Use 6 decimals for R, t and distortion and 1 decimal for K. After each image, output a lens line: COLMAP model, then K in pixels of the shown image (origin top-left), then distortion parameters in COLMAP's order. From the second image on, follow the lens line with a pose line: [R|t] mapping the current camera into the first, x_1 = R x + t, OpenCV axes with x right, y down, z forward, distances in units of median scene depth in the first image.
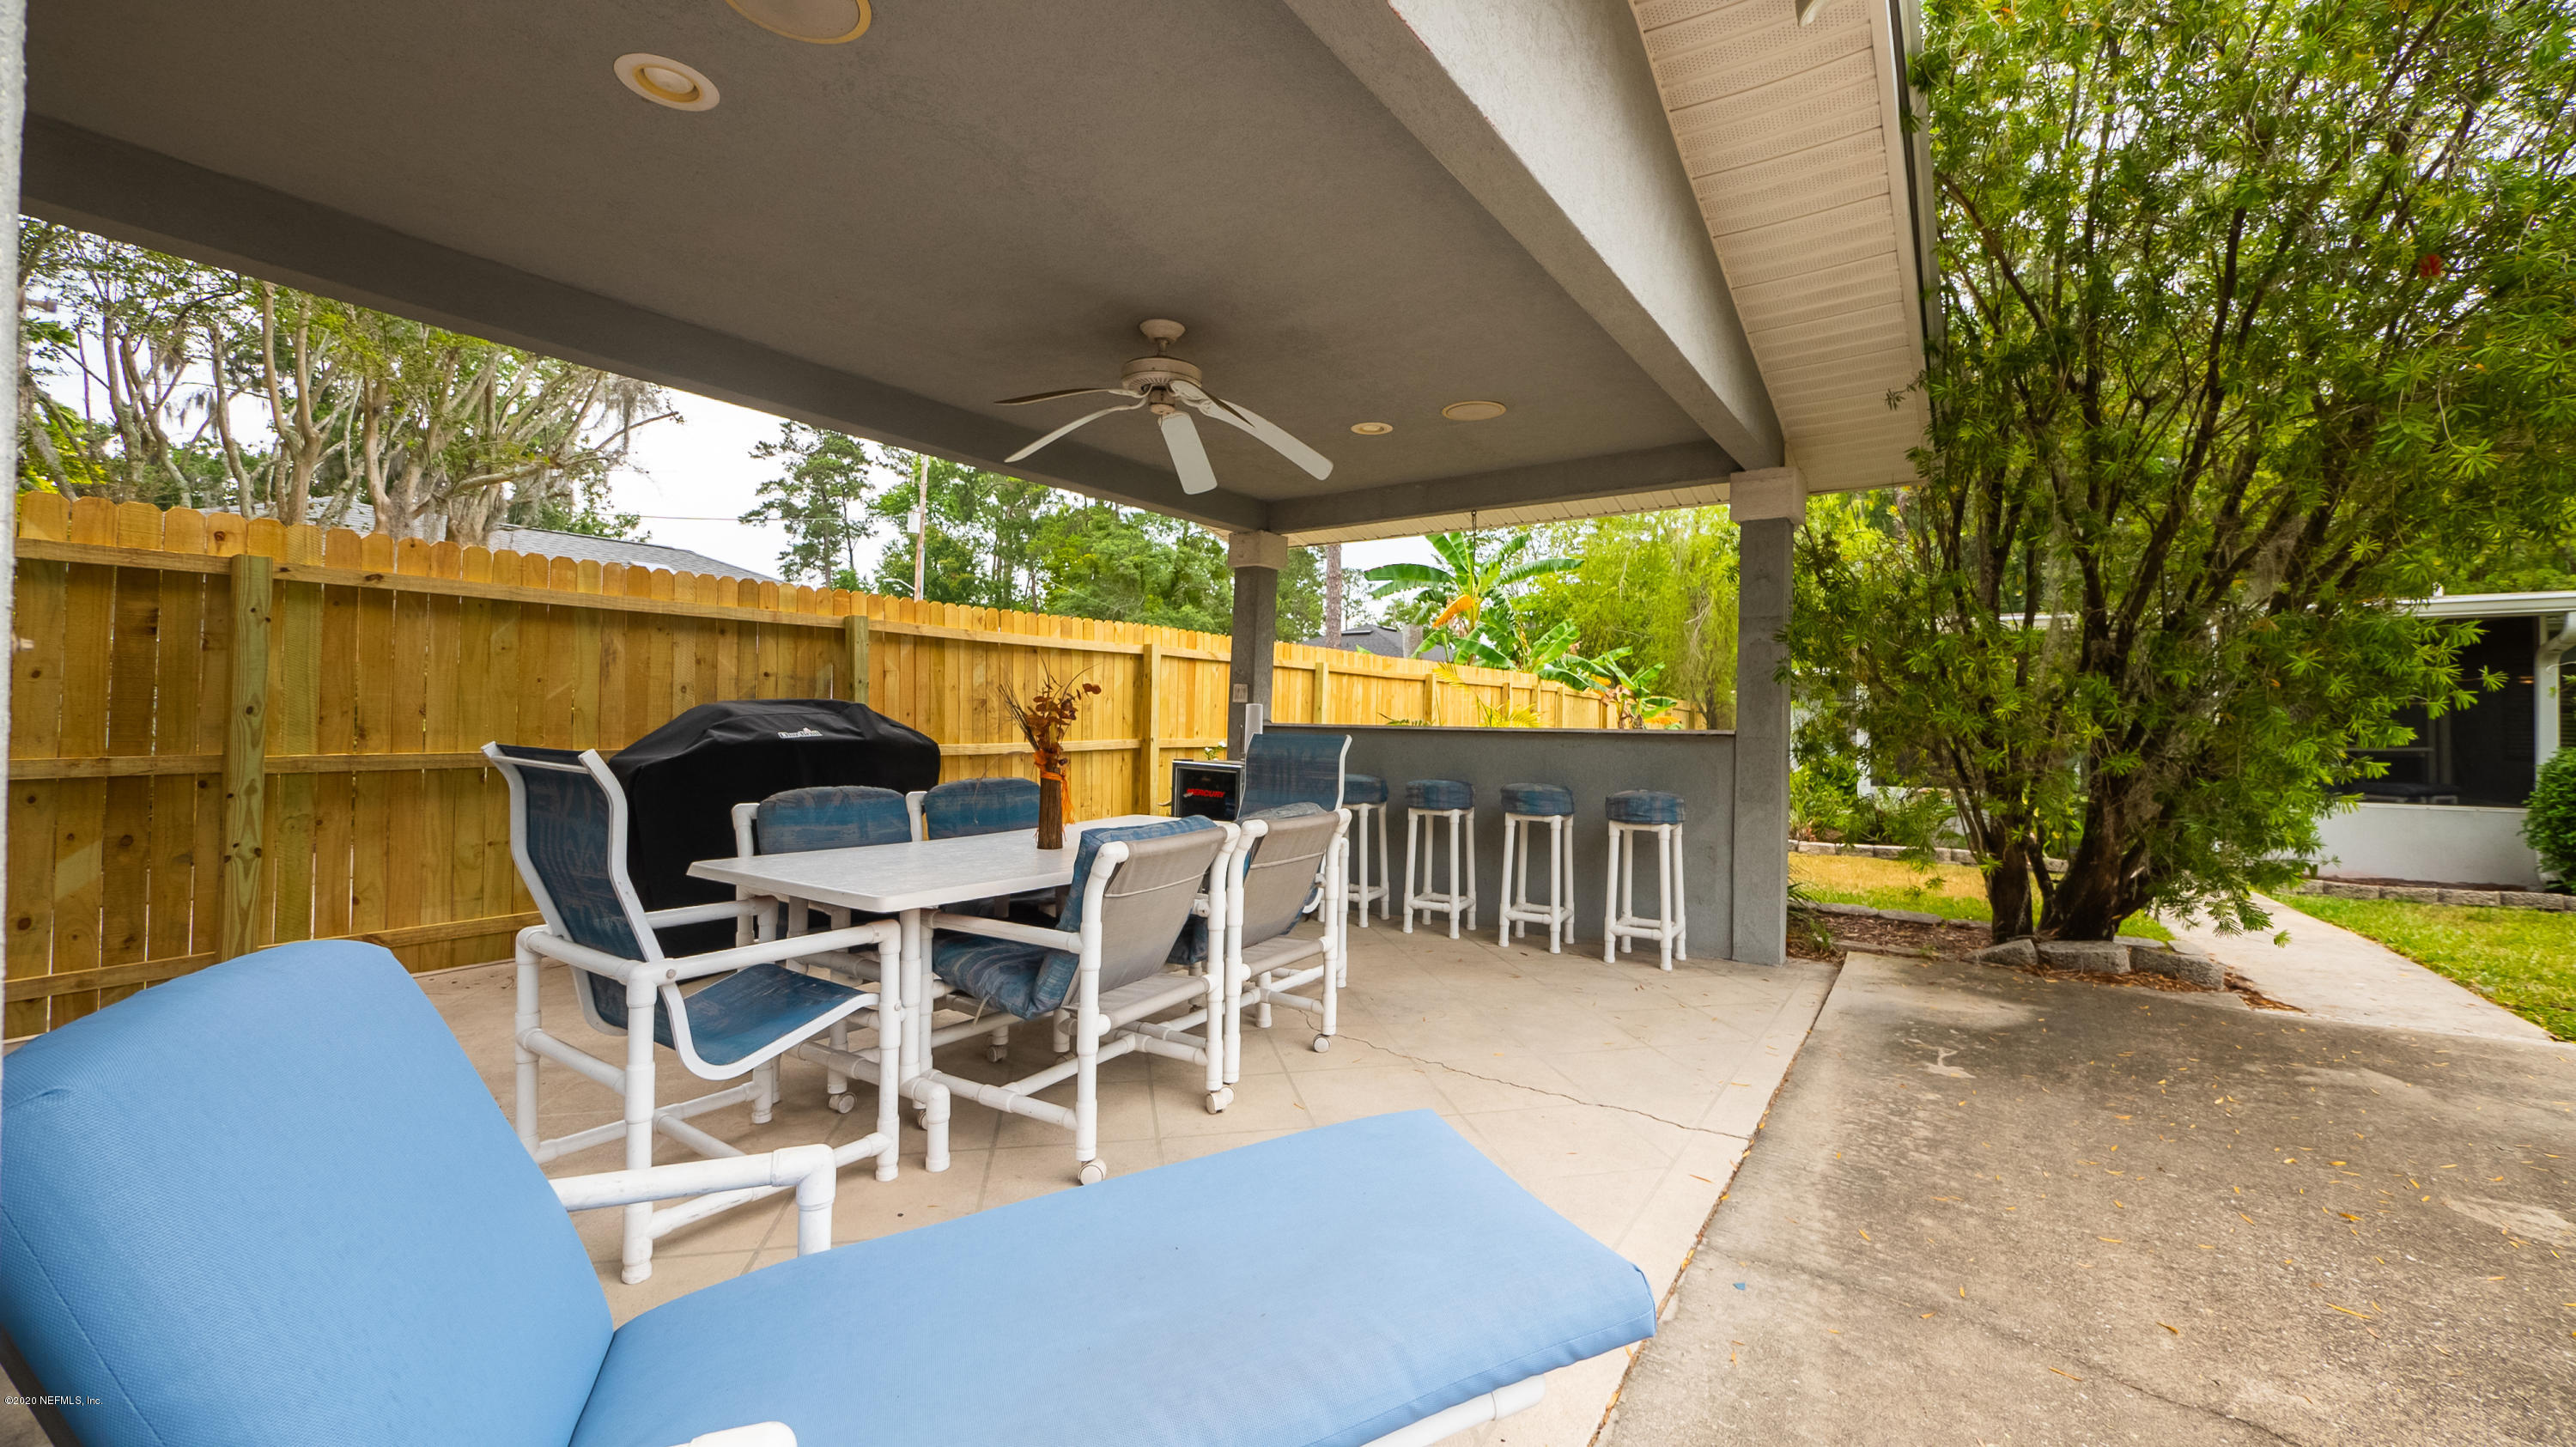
lens RADIAL K [[993.1, 0, 1295.5], [0, 993.1, 698.1], [0, 0, 1]] dist [-0.004084, 0.000101]
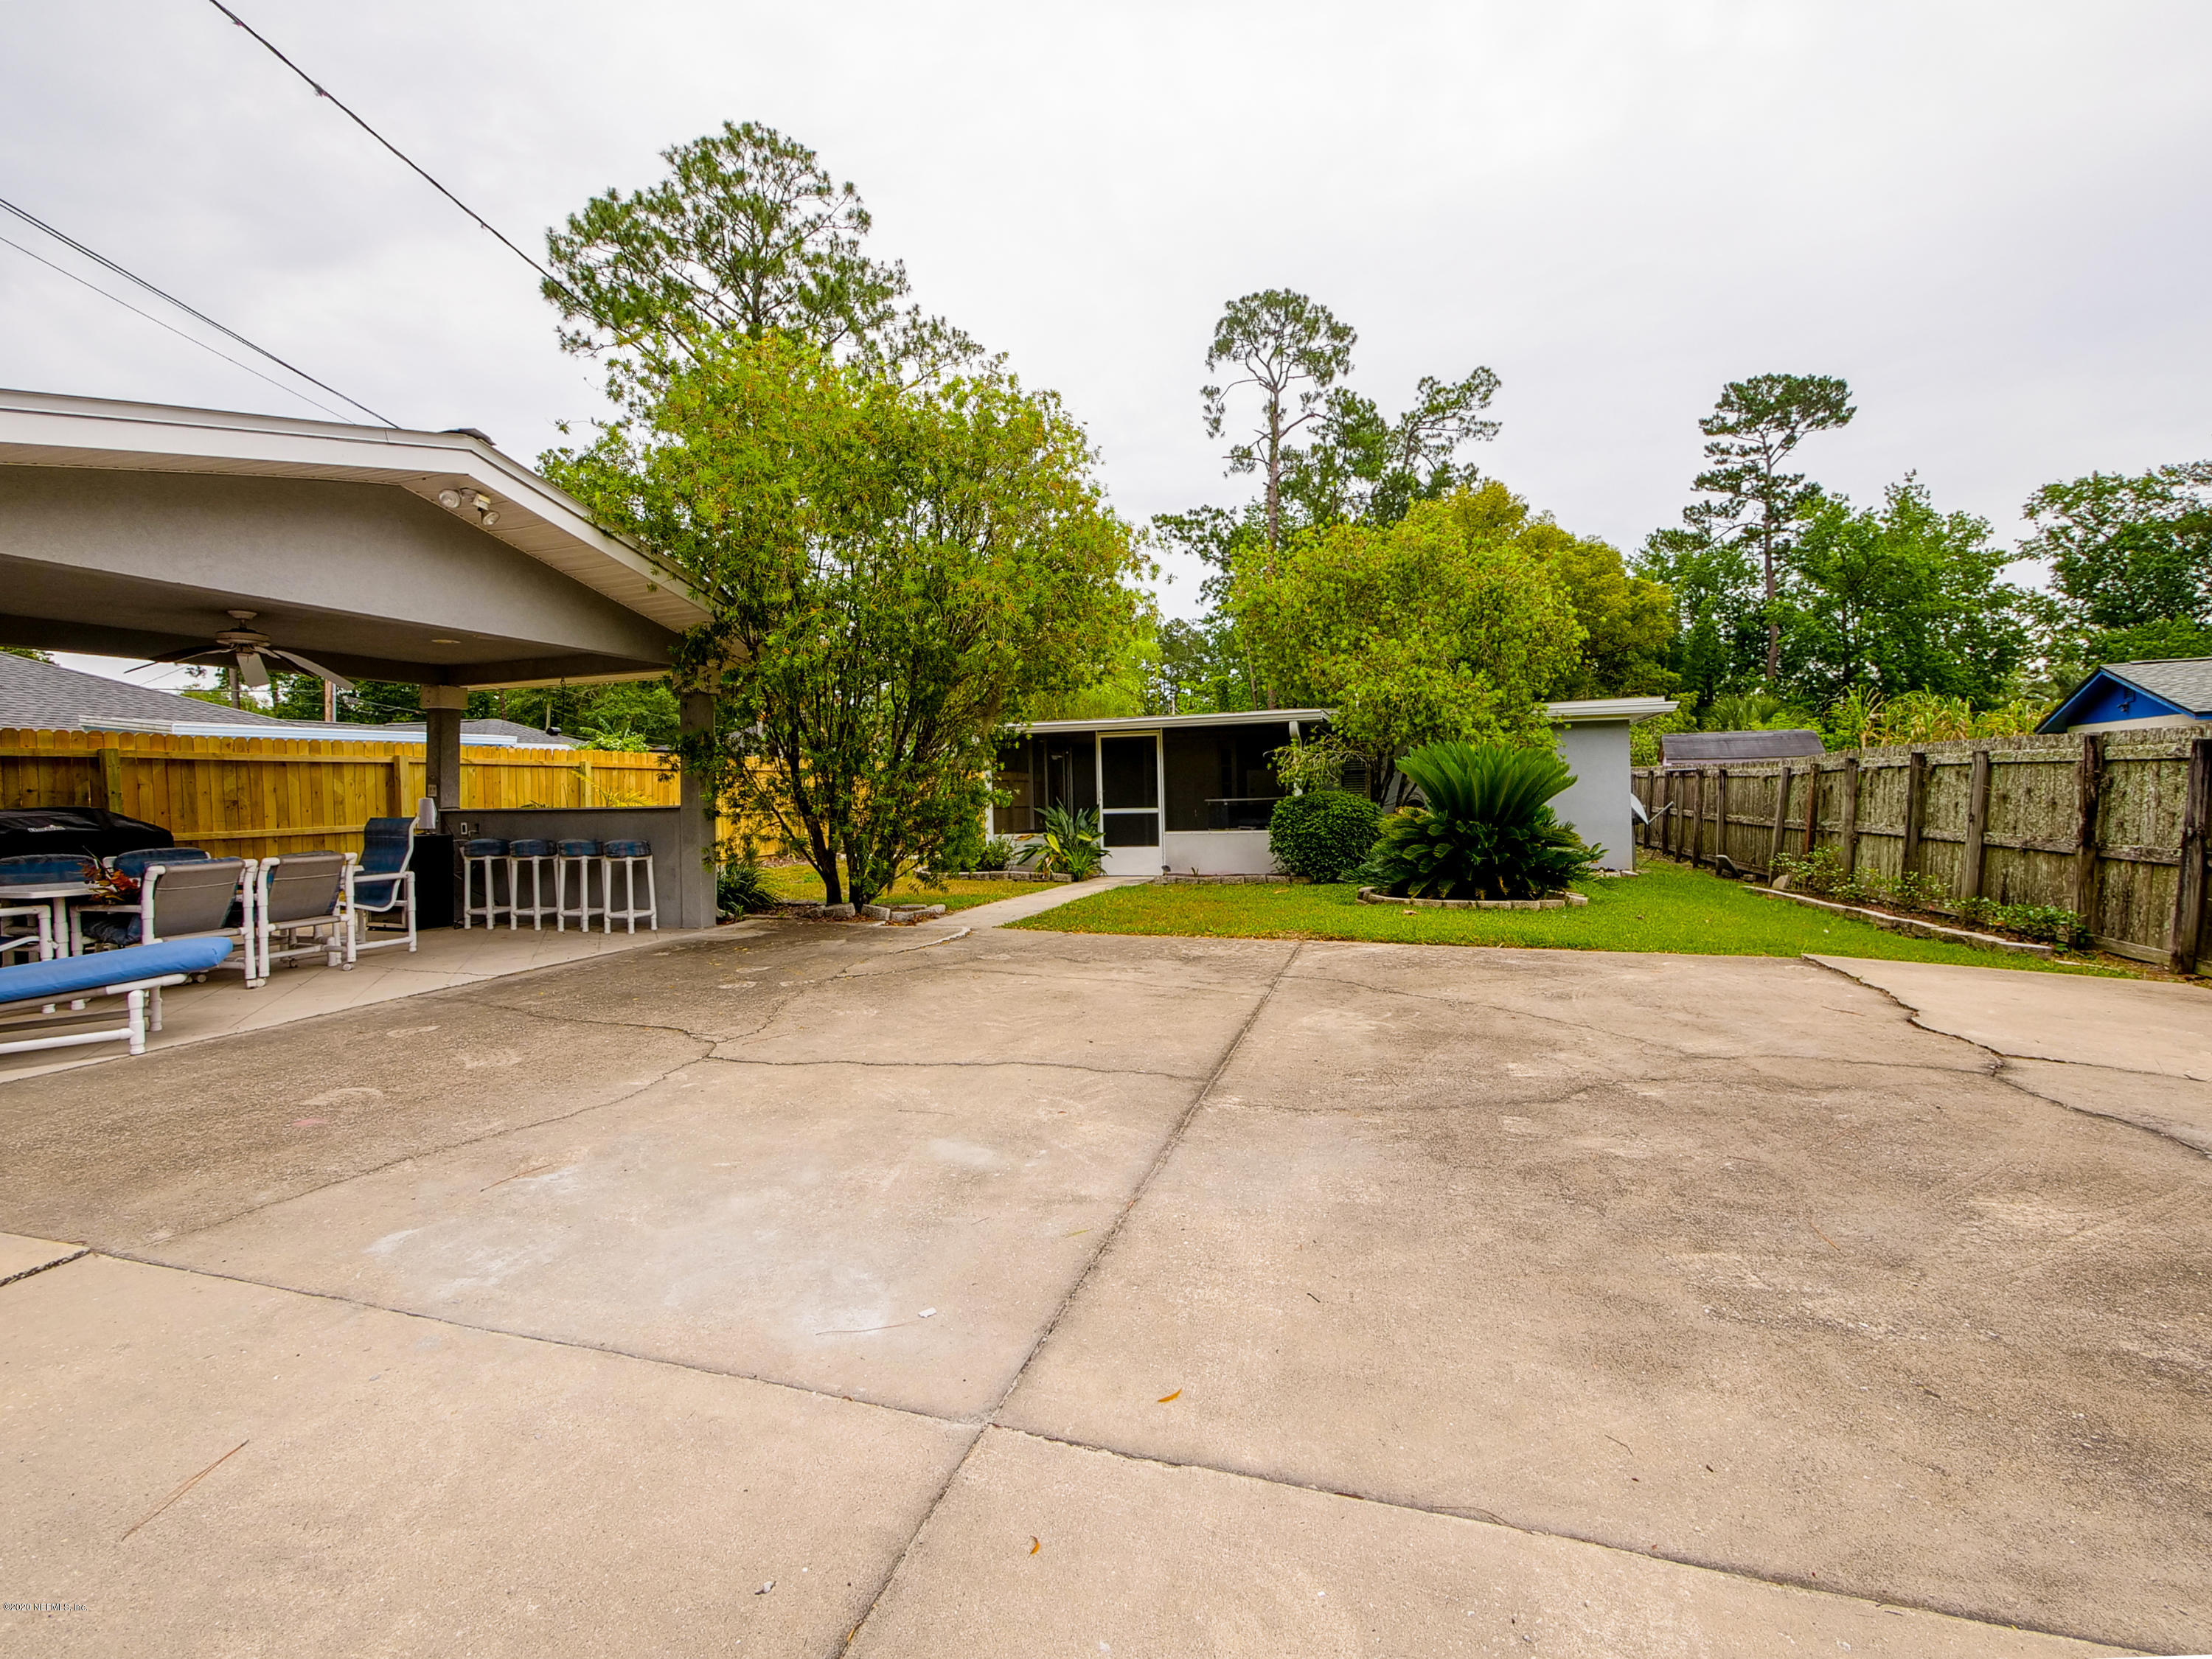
lens RADIAL K [[954.0, 0, 1108.8], [0, 954.0, 808.9], [0, 0, 1]] dist [-0.013063, 0.001916]
pose [[0.956928, -0.037479, 0.287894, 0.684437], [0.026176, 0.998732, 0.043013, -0.016501], [-0.289141, -0.033624, 0.956696, -0.924038]]
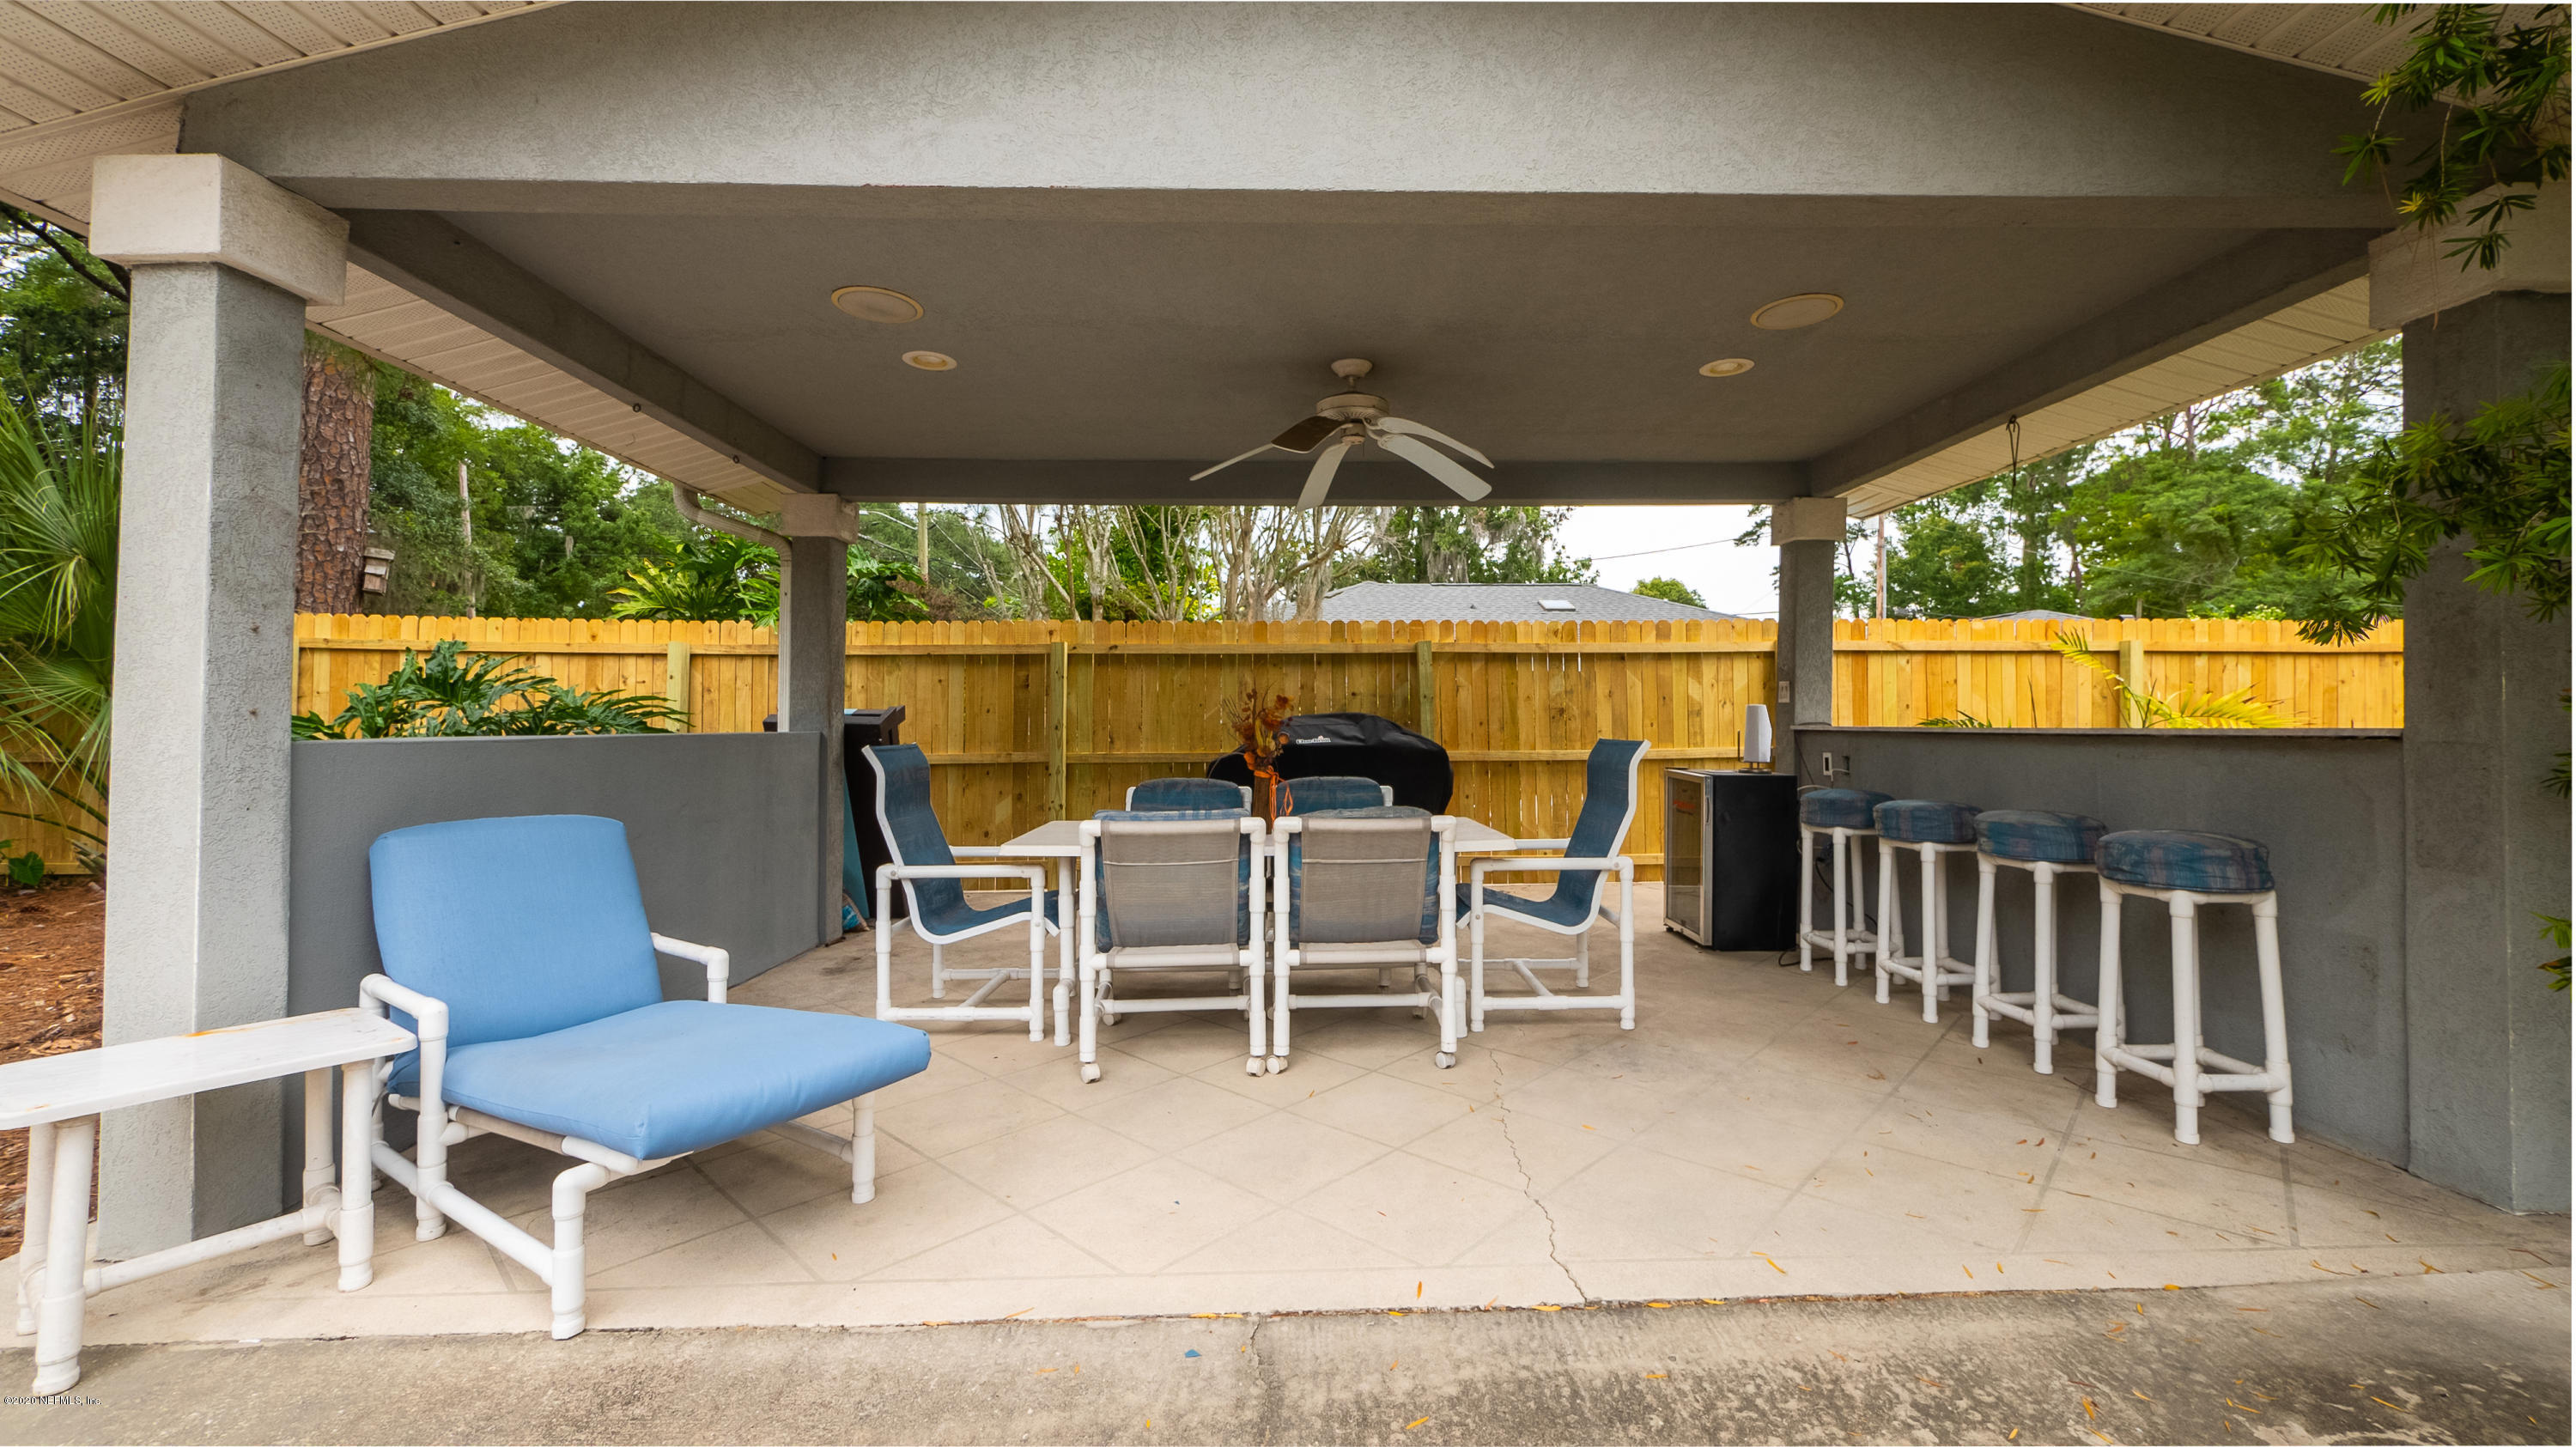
lens RADIAL K [[993.1, 0, 1323.2], [0, 993.1, 698.5], [0, 0, 1]] dist [-0.004084, 0.000101]
pose [[0.592987, -0.036730, -0.804374, 0.514512], [0.028517, 0.999290, -0.024607, 0.013298], [0.804707, -0.008347, 0.593613, 0.235188]]
